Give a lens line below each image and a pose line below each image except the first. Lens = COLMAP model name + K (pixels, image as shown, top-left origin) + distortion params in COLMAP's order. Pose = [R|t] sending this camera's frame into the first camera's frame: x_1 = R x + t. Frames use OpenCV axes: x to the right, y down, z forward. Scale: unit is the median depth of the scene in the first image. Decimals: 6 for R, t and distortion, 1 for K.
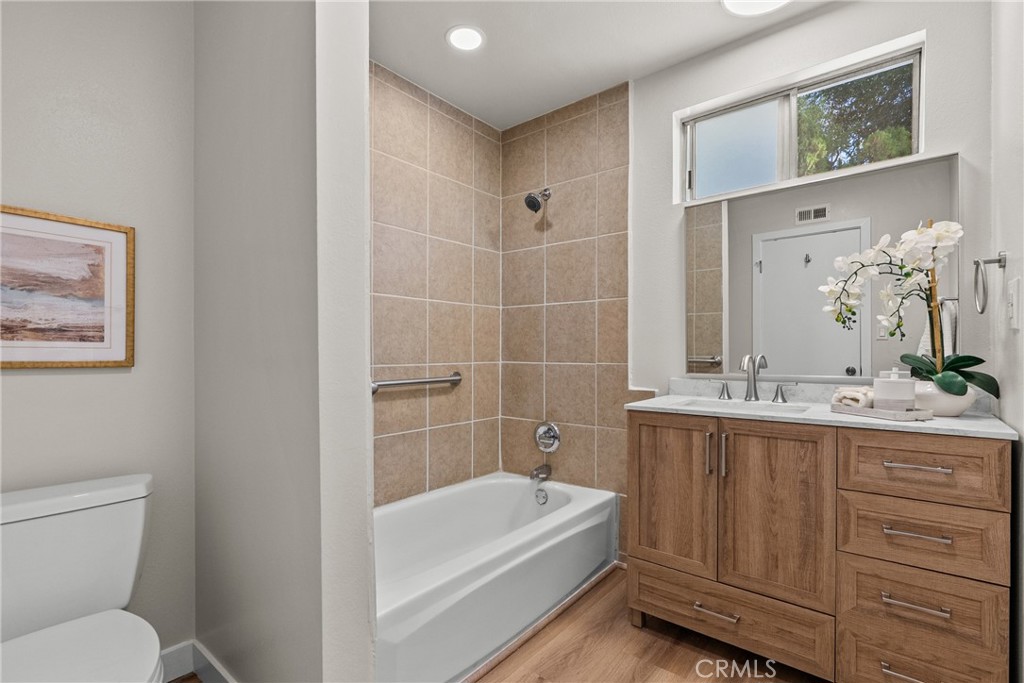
lens RADIAL K [[461.8, 0, 512.0], [0, 461.8, 348.5], [0, 0, 1]] dist [-0.014730, 0.005387]
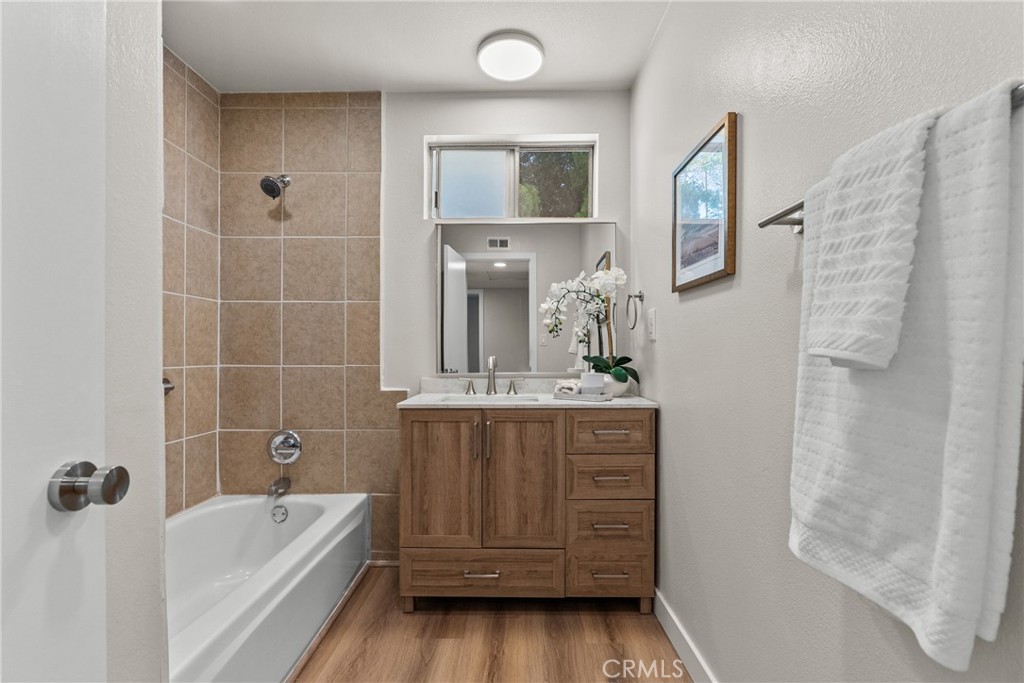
lens RADIAL K [[461.8, 0, 504.9], [0, 461.8, 347.6], [0, 0, 1]] dist [-0.014730, 0.005387]
pose [[0.786143, 0.011365, 0.617940, -0.169551], [-0.006139, 0.999925, -0.010581, 0.002655], [-0.618014, 0.004524, 0.786154, 0.020164]]
